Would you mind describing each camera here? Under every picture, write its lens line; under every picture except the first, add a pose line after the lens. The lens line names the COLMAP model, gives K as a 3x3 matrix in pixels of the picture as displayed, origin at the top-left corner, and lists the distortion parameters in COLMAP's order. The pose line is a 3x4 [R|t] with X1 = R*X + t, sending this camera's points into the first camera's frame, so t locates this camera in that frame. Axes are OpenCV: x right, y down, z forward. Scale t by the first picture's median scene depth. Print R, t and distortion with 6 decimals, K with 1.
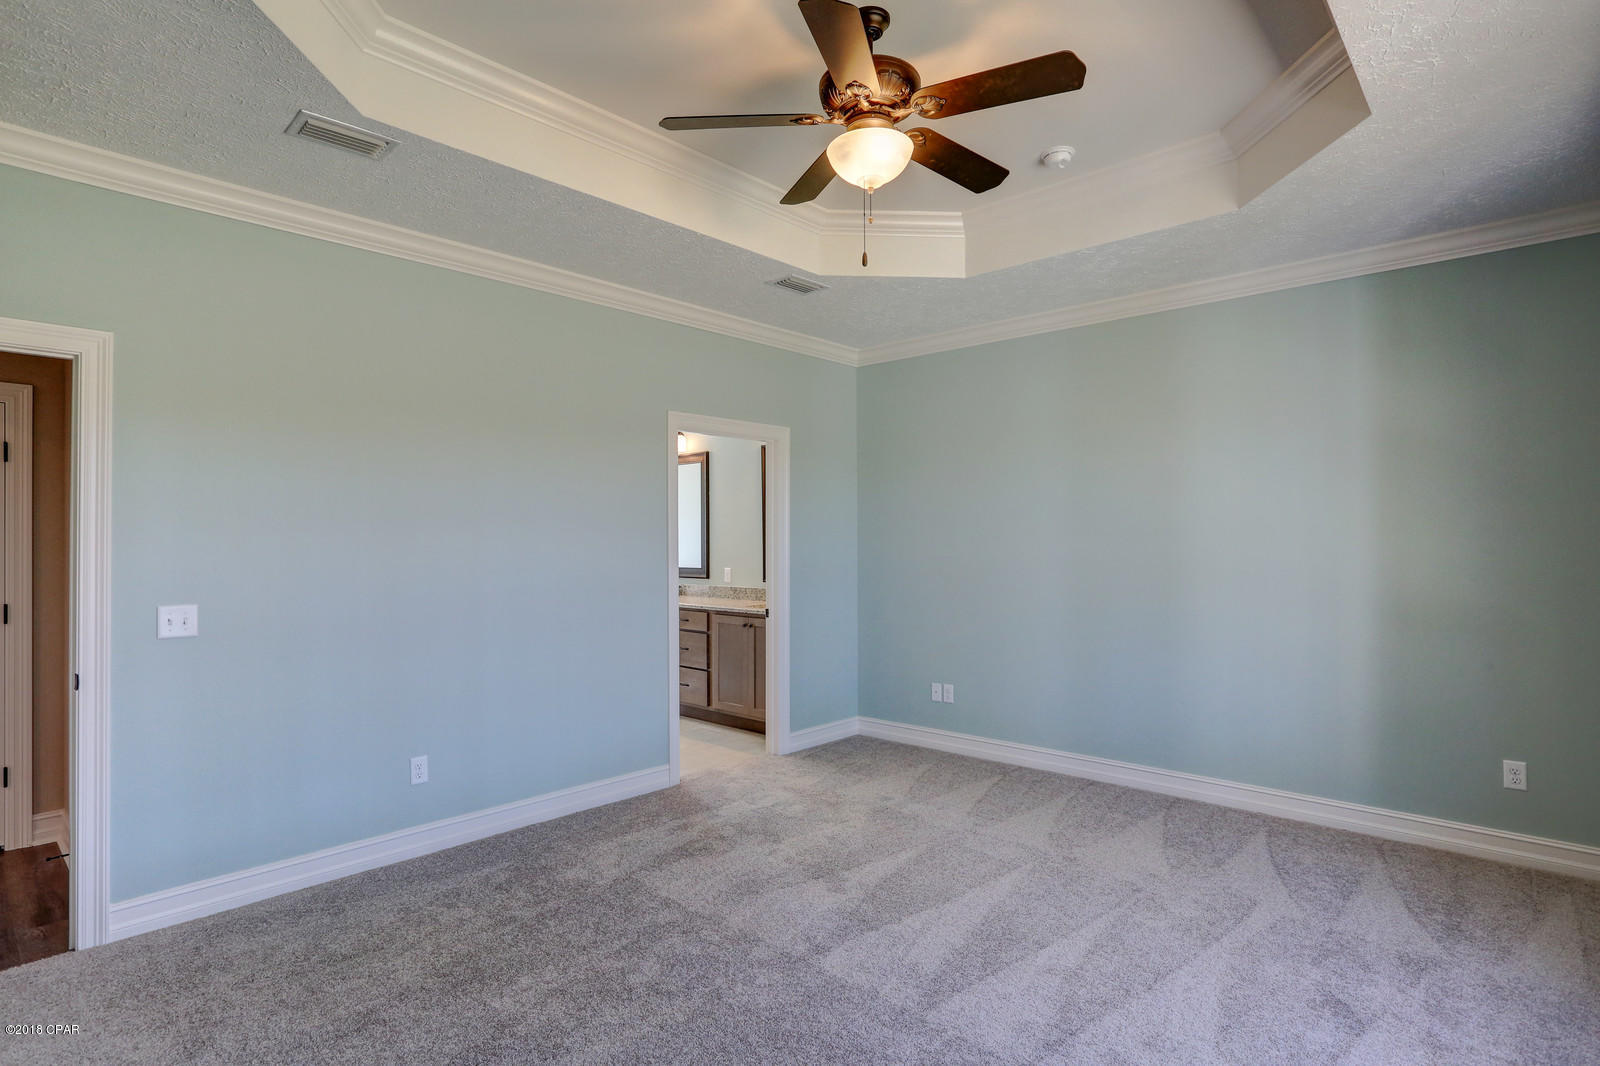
lens RADIAL K [[843.2, 0, 798.4], [0, 843.2, 539.5], [0, 0, 1]] dist [-0.020202, 0.001632]
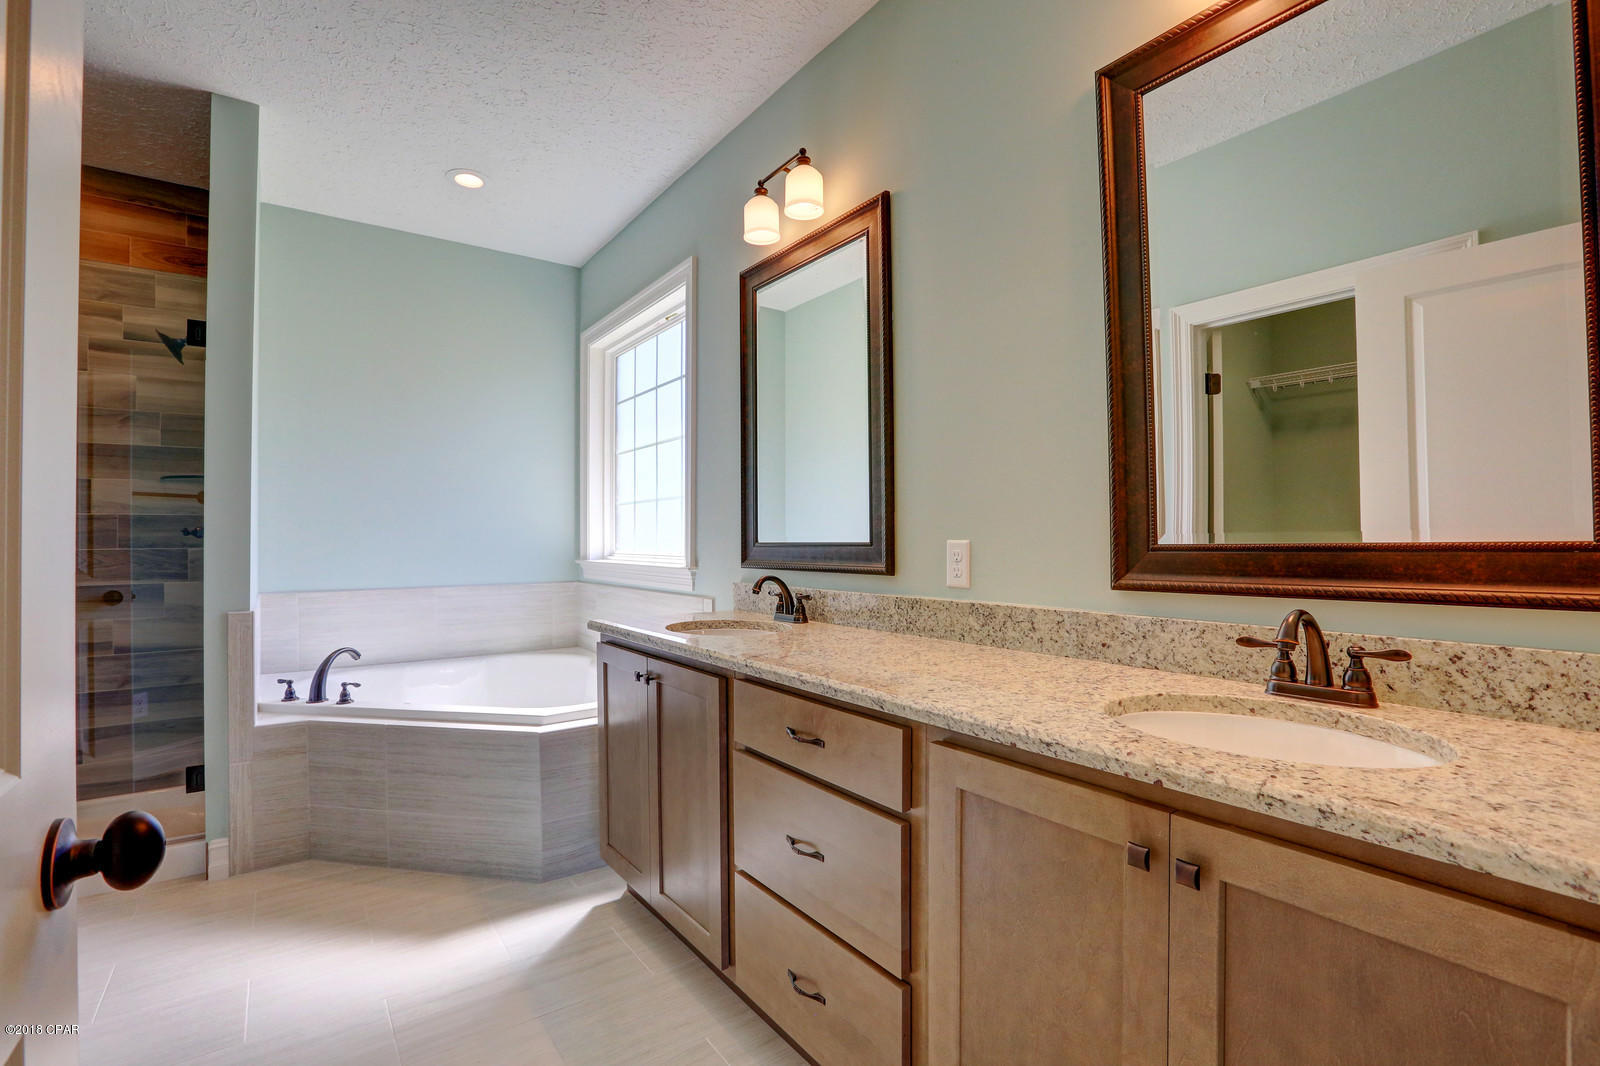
lens RADIAL K [[745.5, 0, 800.3], [0, 745.5, 531.1], [0, 0, 1]] dist [-0.048669, 0.014681]
pose [[0.981427, -0.006742, -0.191717, -0.088085], [0.005111, 0.999946, -0.009001, 0.032736], [0.191767, 0.007854, 0.981409, 0.726754]]
